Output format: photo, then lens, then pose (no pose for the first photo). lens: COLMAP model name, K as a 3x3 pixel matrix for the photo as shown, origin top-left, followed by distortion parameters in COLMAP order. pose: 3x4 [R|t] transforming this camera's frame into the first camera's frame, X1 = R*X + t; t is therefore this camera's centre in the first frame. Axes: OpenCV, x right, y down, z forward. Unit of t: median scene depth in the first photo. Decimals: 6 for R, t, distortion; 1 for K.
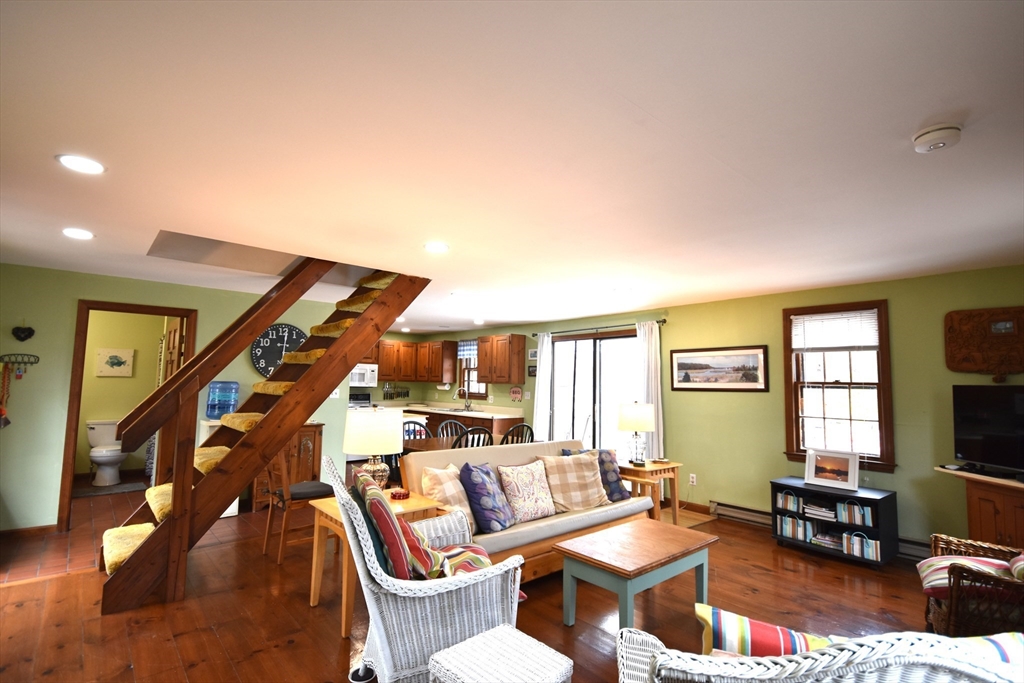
lens RADIAL K [[490.0, 0, 512.0], [0, 490.0, 341.5], [0, 0, 1]] dist [0.000944, 0.000264]
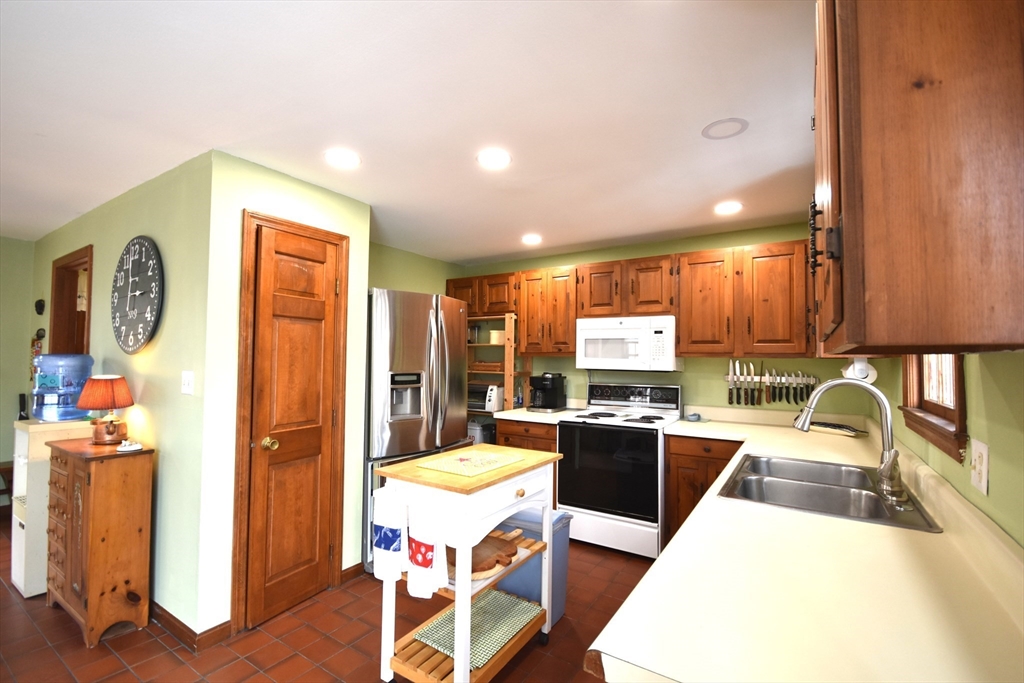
lens RADIAL K [[454.3, 0, 512.0], [0, 454.3, 341.5], [0, 0, 1]] dist [-0.002545, -0.000051]
pose [[0.277634, -0.052950, -0.959227, 0.043787], [0.076865, 0.996503, -0.032760, 0.071011], [0.957607, -0.064635, 0.280733, 0.774815]]
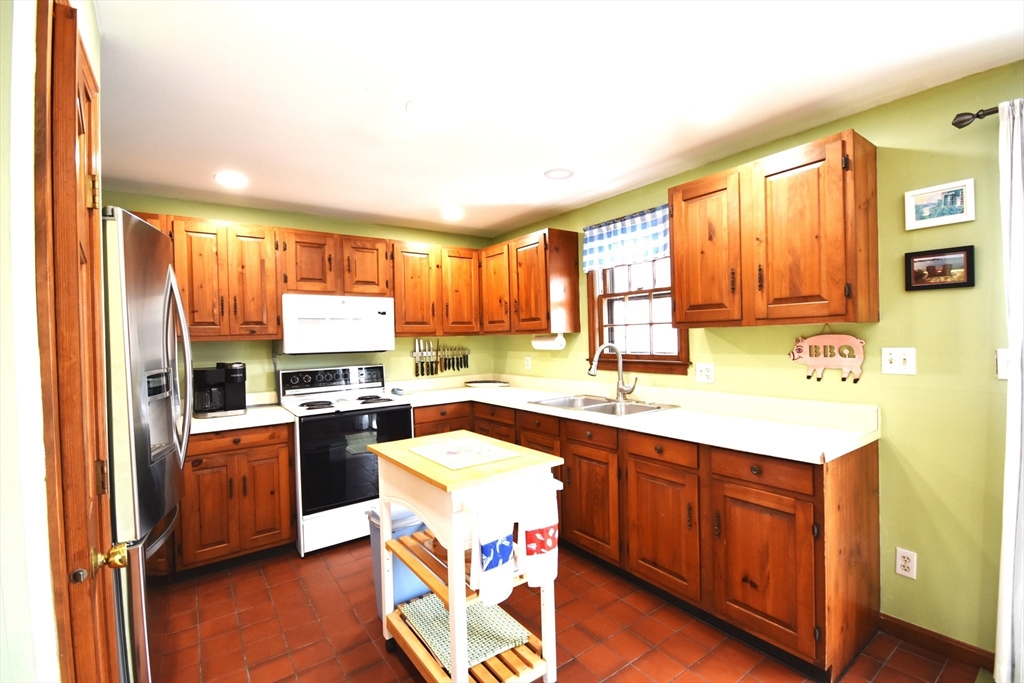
lens RADIAL K [[455.4, 0, 512.0], [0, 455.4, 341.5], [0, 0, 1]] dist [0.004004, 0.000293]
pose [[0.995120, -0.044868, -0.087884, -0.139660], [0.052889, 0.994429, 0.091179, 0.054737], [0.083304, -0.095382, 0.991949, 0.617863]]
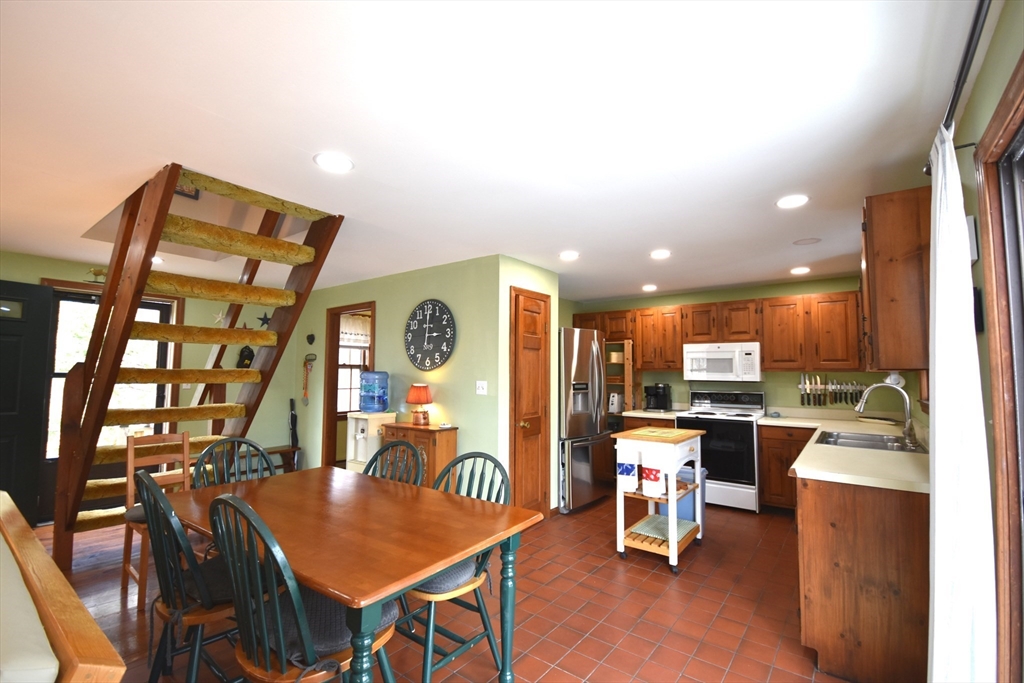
lens RADIAL K [[455.4, 0, 512.0], [0, 455.4, 341.5], [0, 0, 1]] dist [0.004004, 0.000293]
pose [[0.209945, -0.085571, -0.973961, 0.182192], [0.080600, 0.994287, -0.069983, 0.060739], [0.974385, -0.063808, 0.215643, 0.611442]]
